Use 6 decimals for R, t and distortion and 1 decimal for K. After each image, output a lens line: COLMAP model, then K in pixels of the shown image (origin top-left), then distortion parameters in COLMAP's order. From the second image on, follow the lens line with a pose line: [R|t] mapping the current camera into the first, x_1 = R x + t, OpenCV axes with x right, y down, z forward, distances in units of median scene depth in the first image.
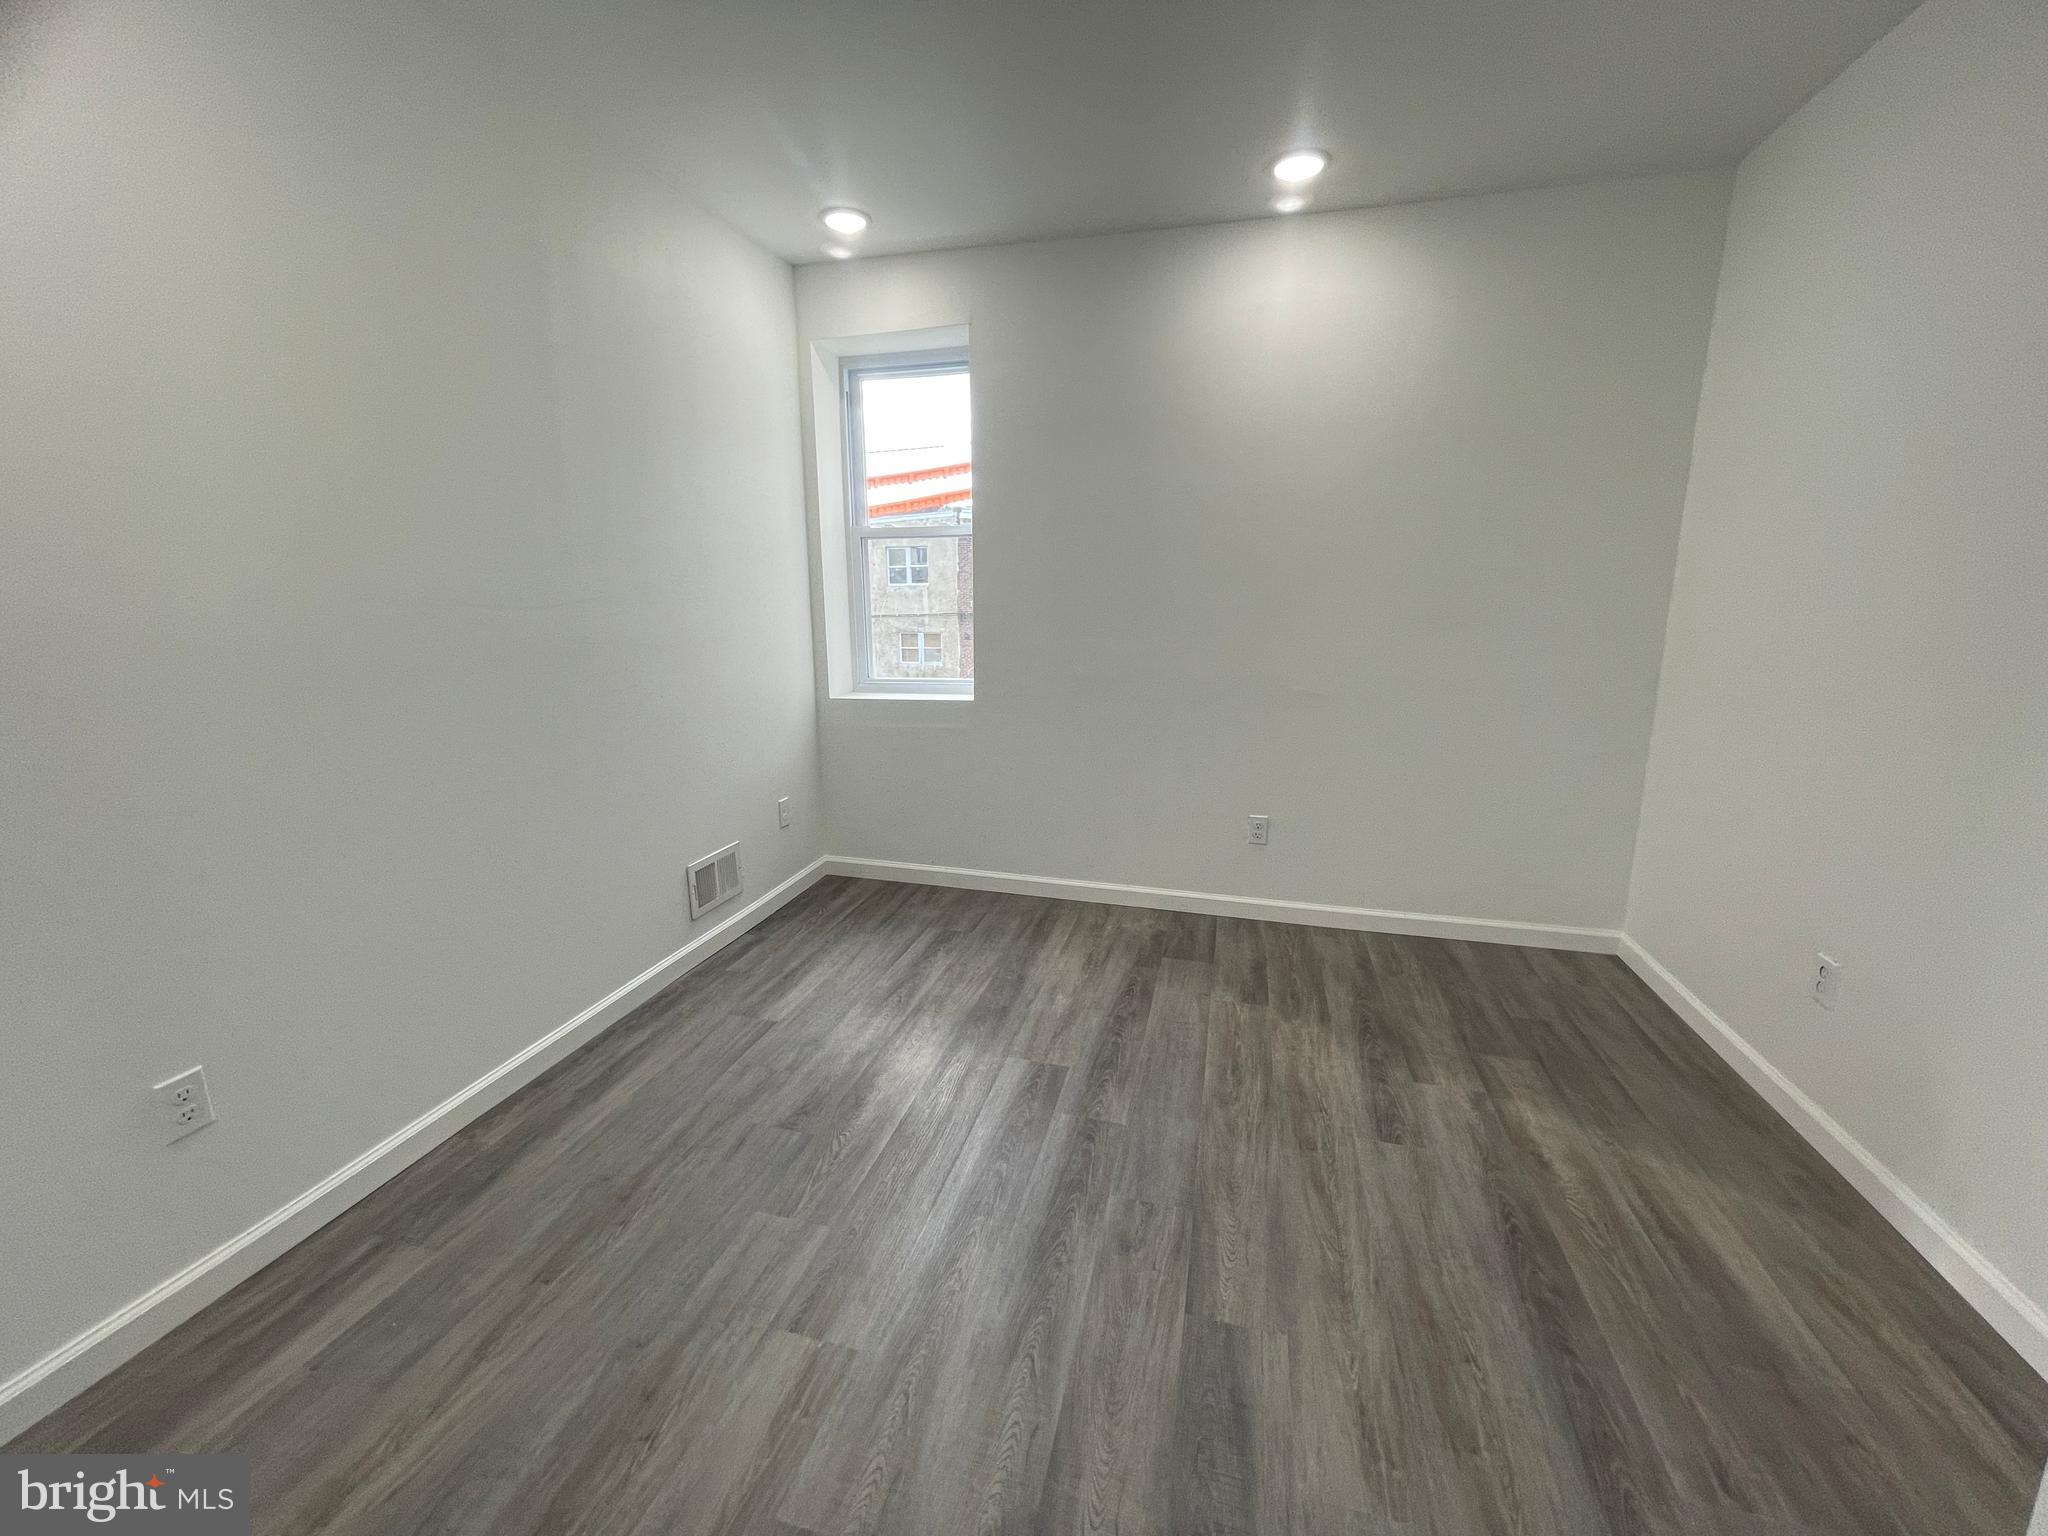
lens RADIAL K [[823.5, 0, 1021.8], [0, 823.5, 751.5], [0, 0, 1]] dist [-0.001656, 0.005188]
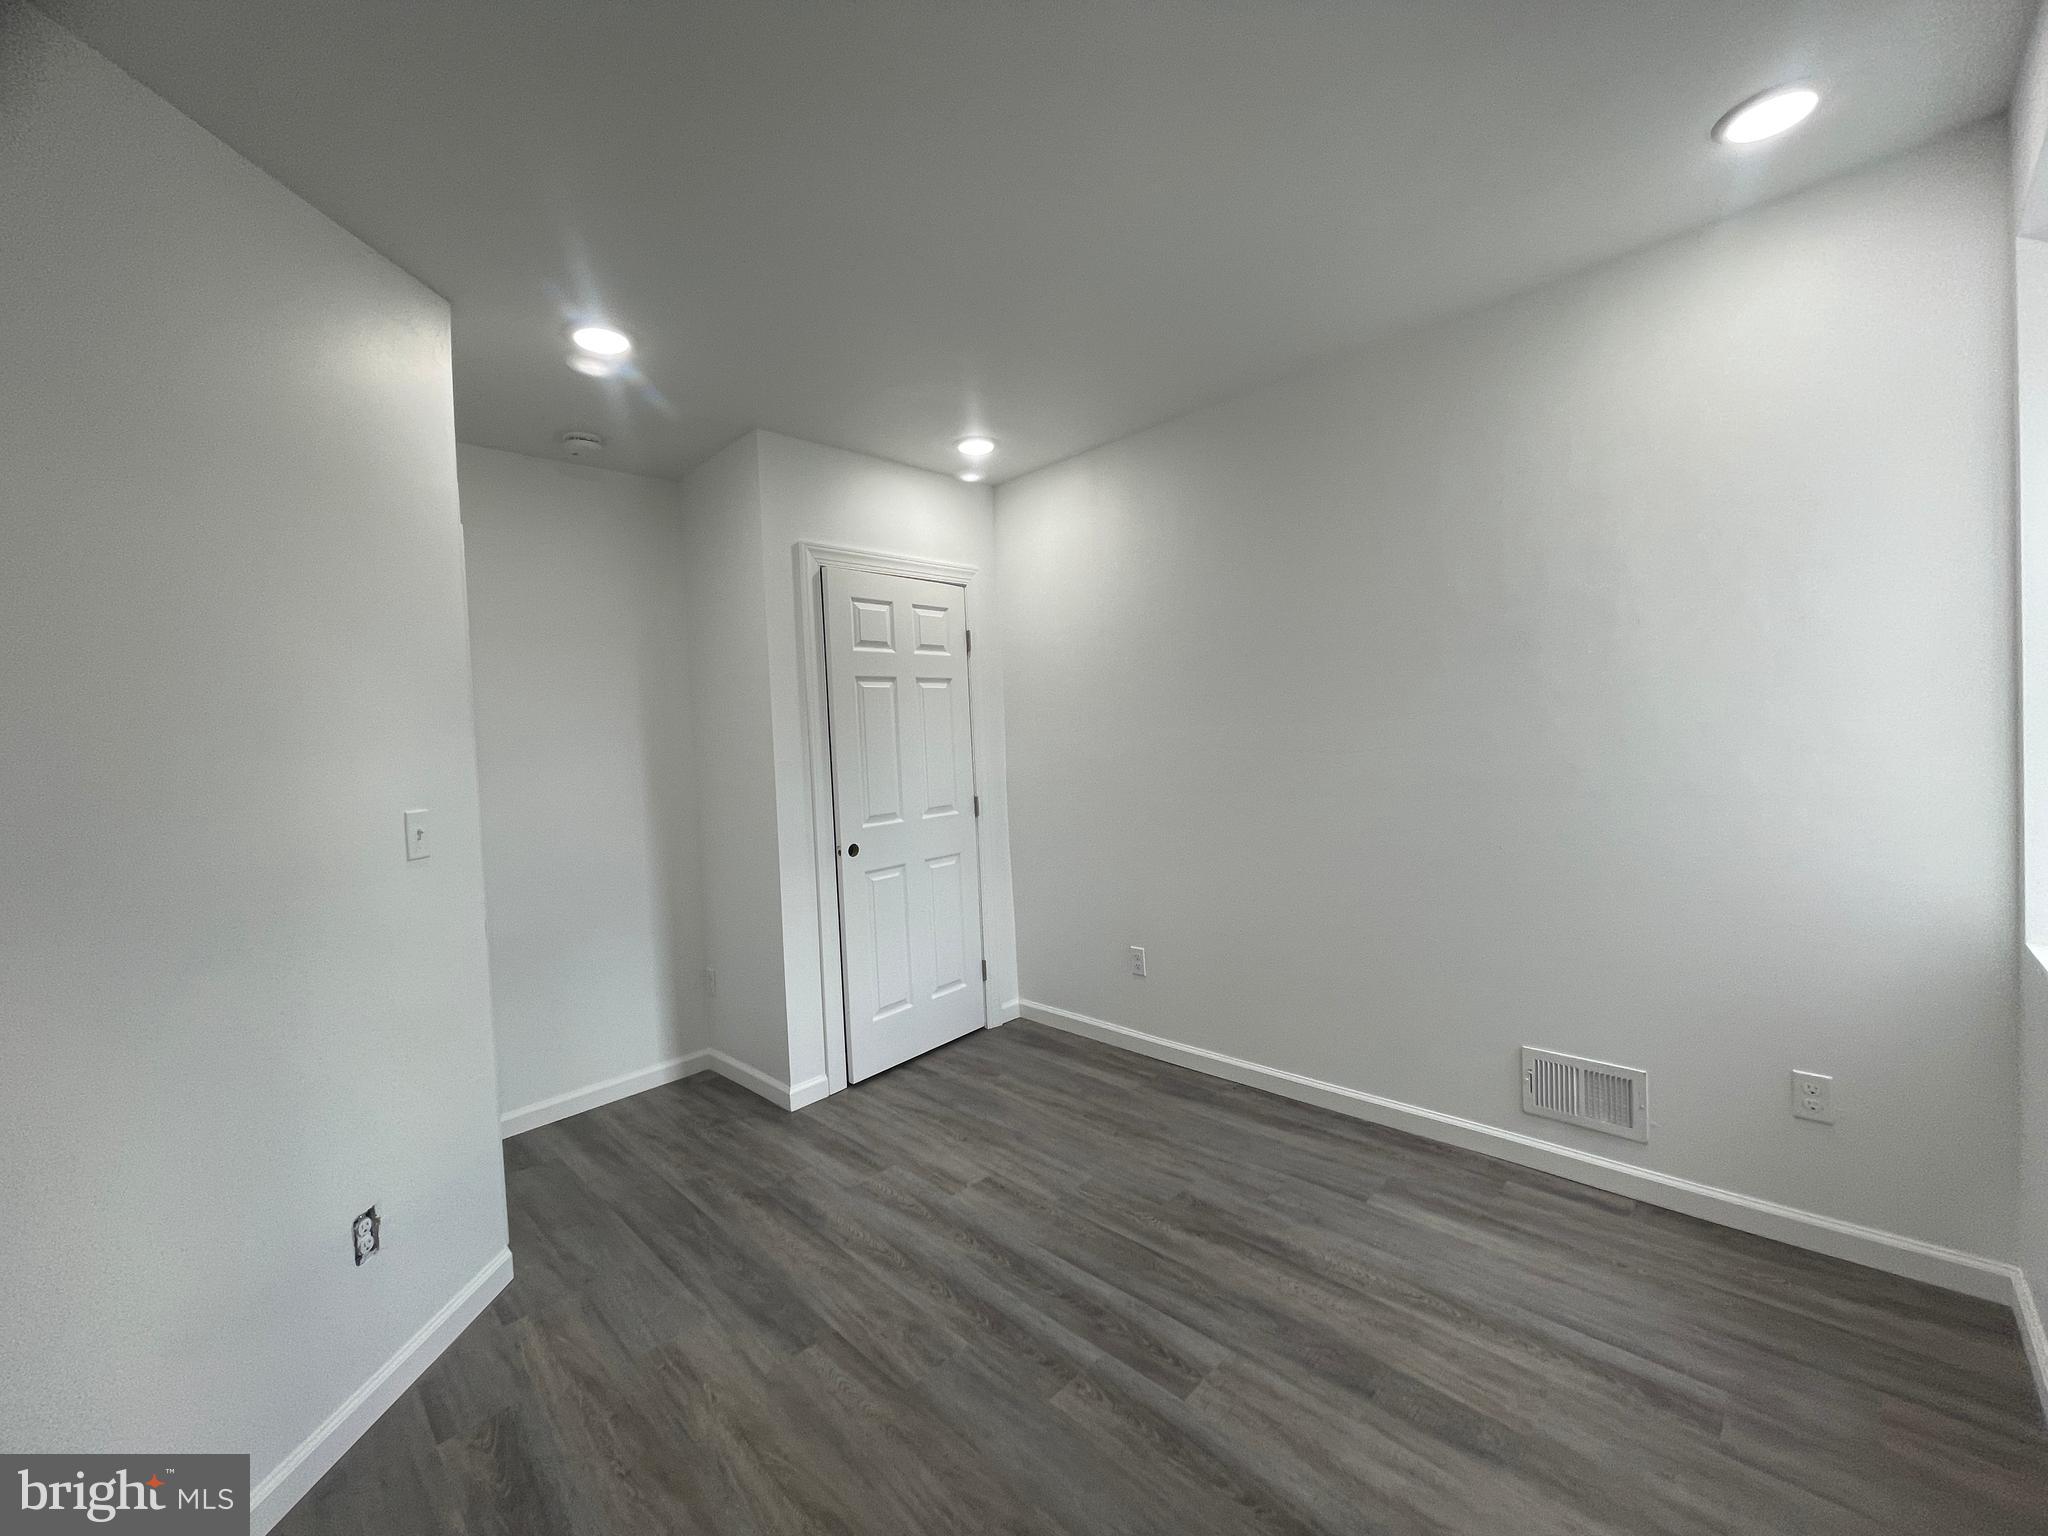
lens RADIAL K [[823.5, 0, 1021.8], [0, 823.5, 751.5], [0, 0, 1]] dist [-0.001656, 0.005188]
pose [[-0.497394, 0.044245, -0.866396, 0.943795], [-0.120539, 0.985486, 0.119528, -0.328435], [0.859110, 0.163887, -0.484841, 1.446286]]
